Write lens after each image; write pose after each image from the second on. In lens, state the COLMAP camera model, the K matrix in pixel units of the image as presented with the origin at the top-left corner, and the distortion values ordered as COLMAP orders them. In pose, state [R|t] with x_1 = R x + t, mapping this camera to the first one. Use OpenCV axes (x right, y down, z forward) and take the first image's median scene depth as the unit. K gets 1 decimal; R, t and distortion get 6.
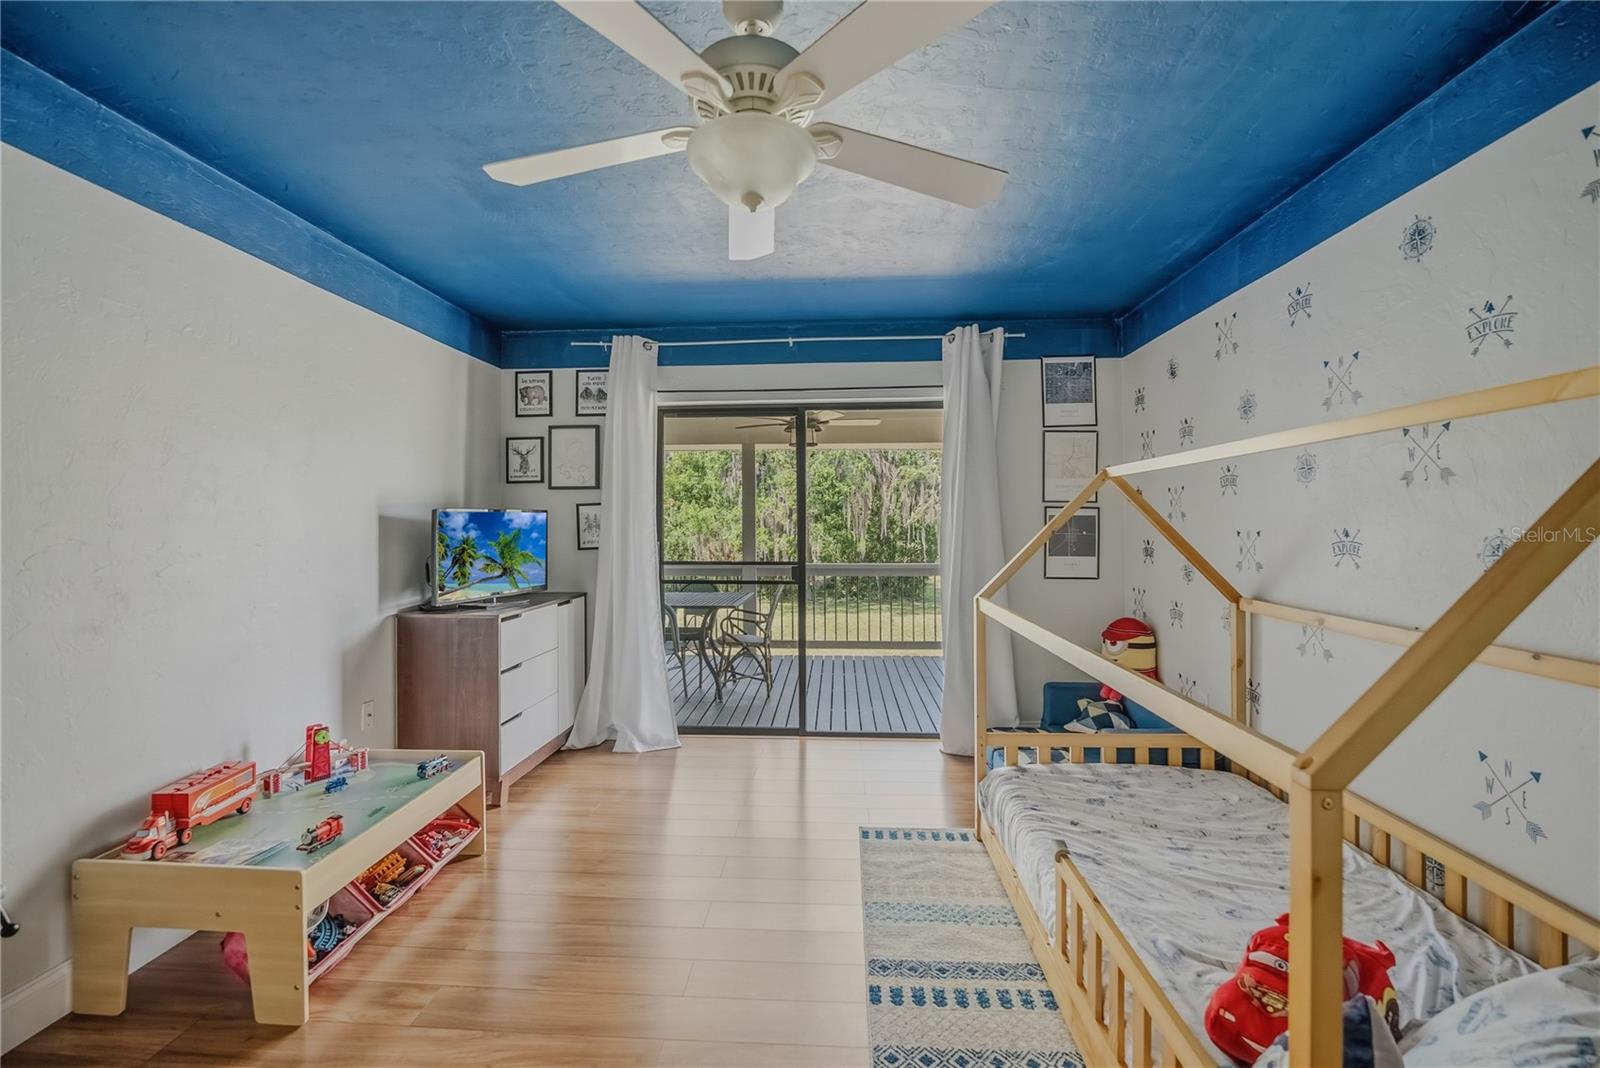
lens RADIAL K [[670.8, 0, 798.9], [0, 670.8, 524.8], [0, 0, 1]] dist [-0.021419, 0.000368]
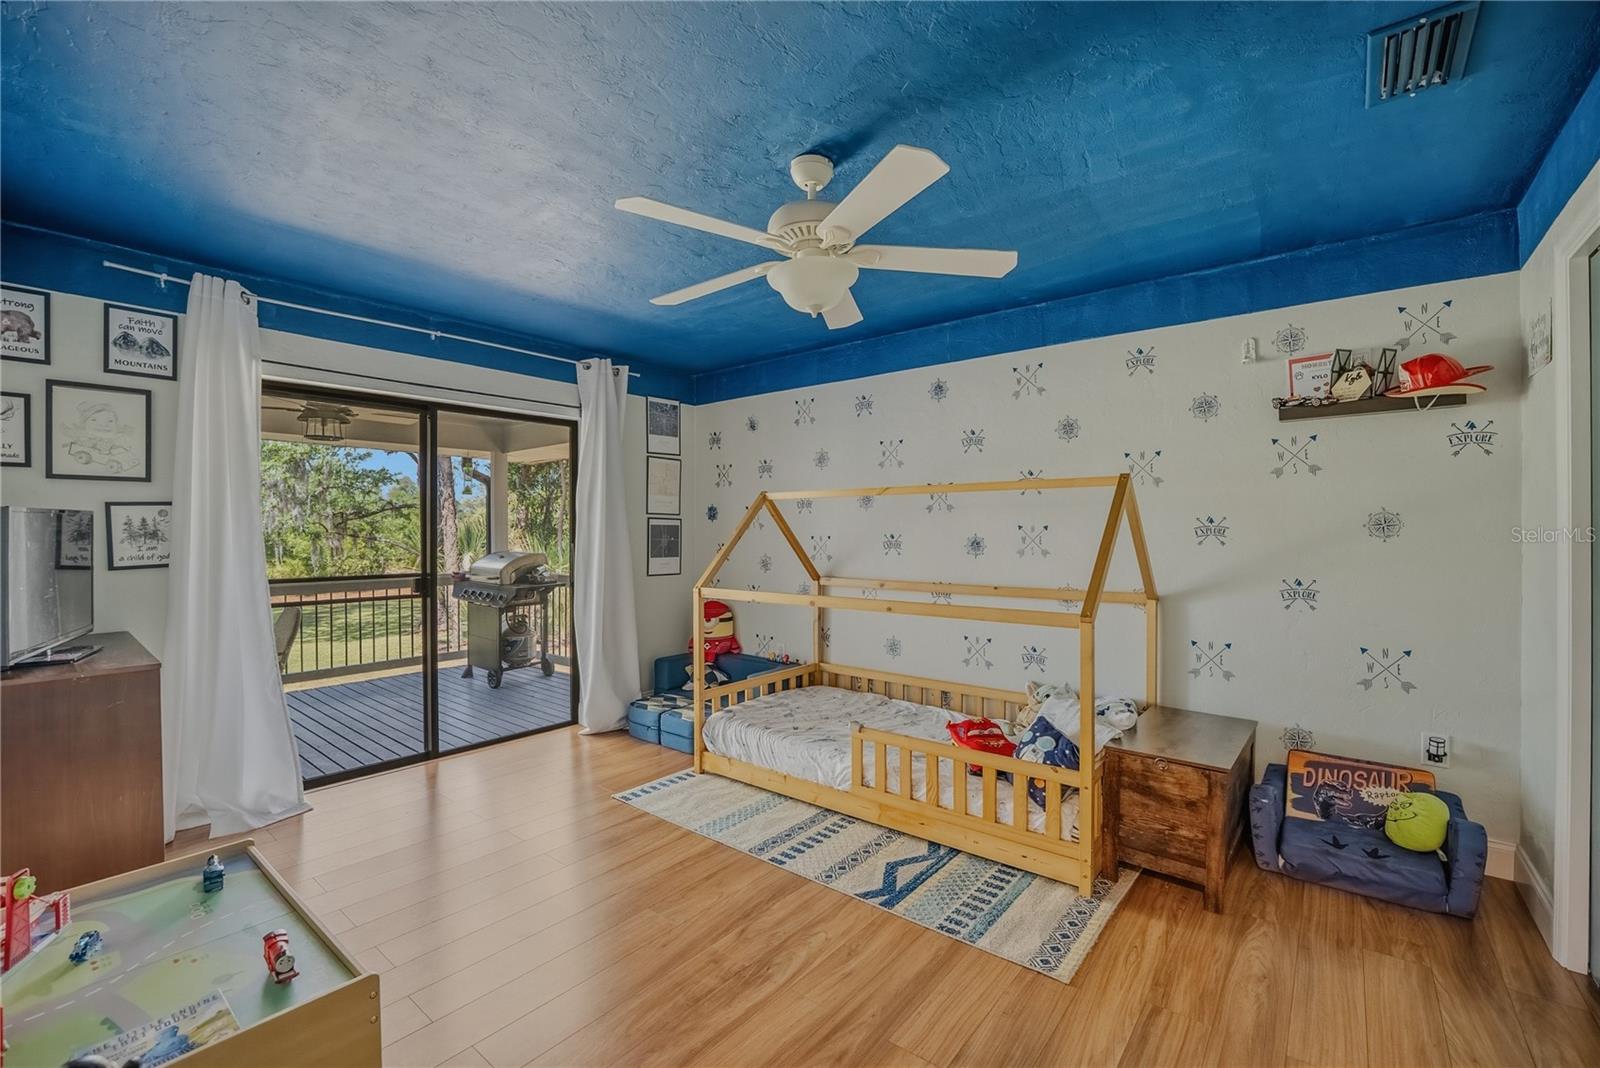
lens RADIAL K [[666.7, 0, 776.2], [0, 666.7, 548.5], [0, 0, 1]] dist [-0.021754, 0.000090]
pose [[0.611194, -0.019262, 0.791246, -0.461805], [0.001023, 0.999722, 0.023547, 0.001147], [-0.791480, -0.013583, 0.611044, 0.063538]]
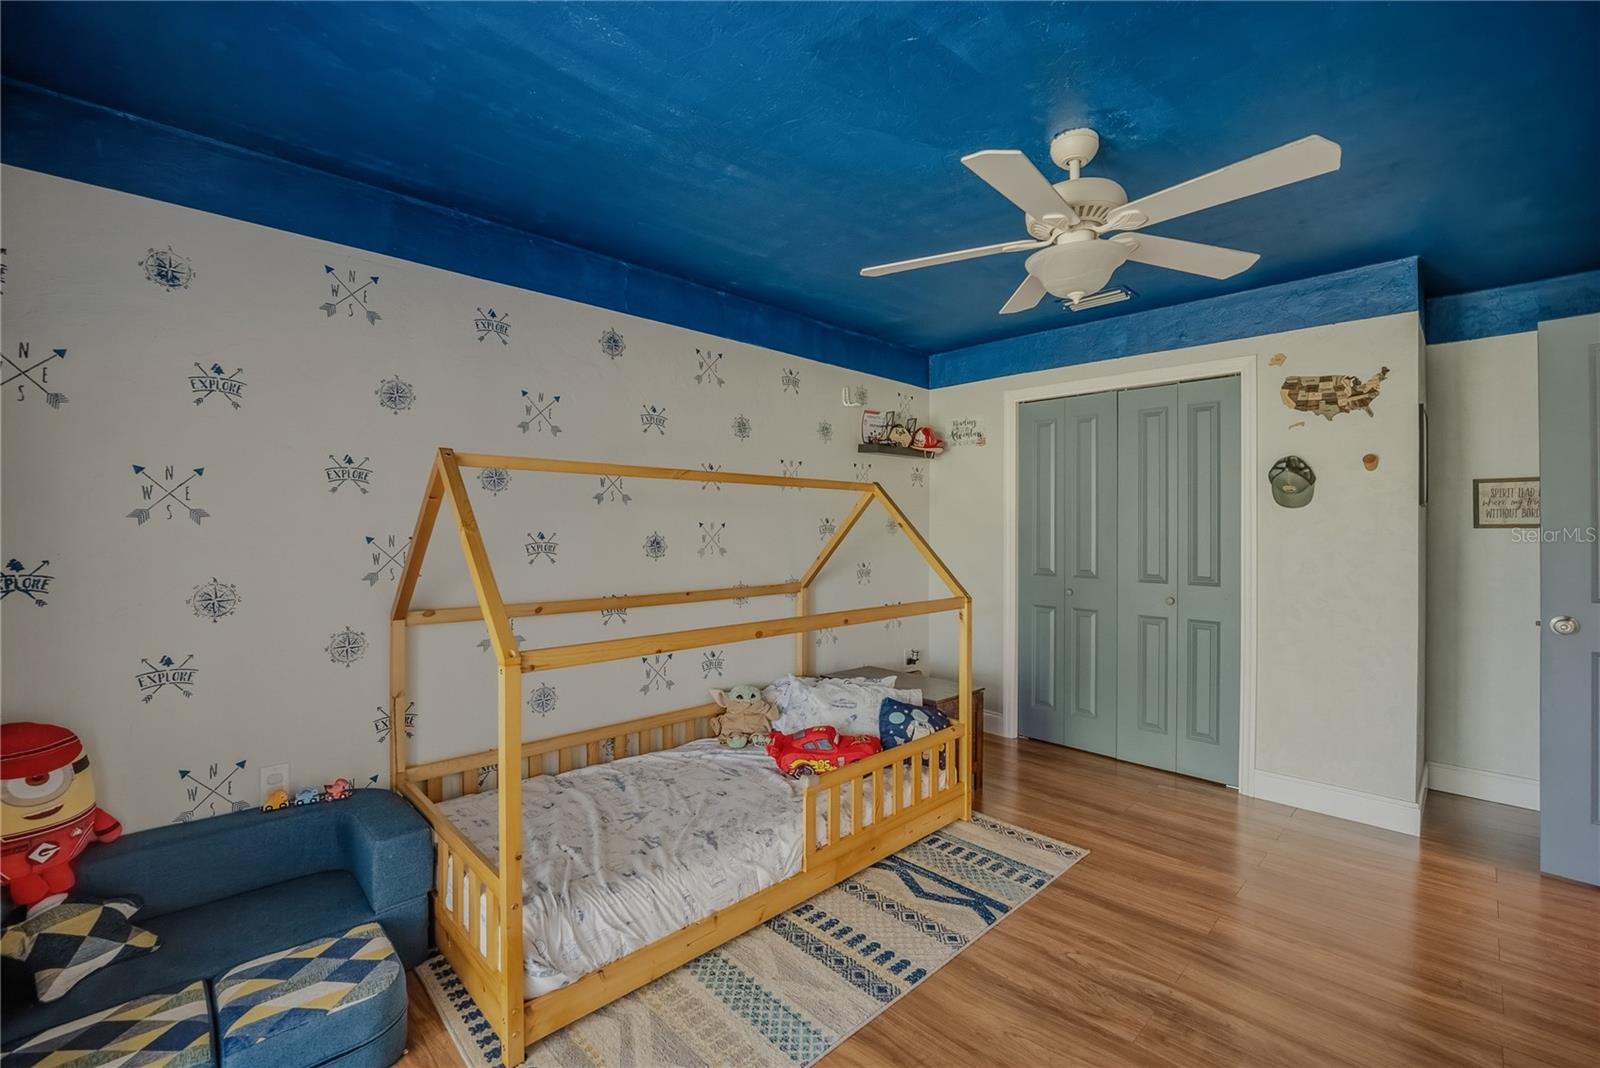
lens RADIAL K [[703.1, 0, 784.8], [0, 703.1, 530.3], [0, 0, 1]] dist [-0.022199, 0.000033]
pose [[-0.729079, -0.003632, 0.684420, -0.224654], [-0.001744, 0.999993, 0.003449, -0.001923], [-0.684428, 0.001321, -0.729080, 0.897338]]
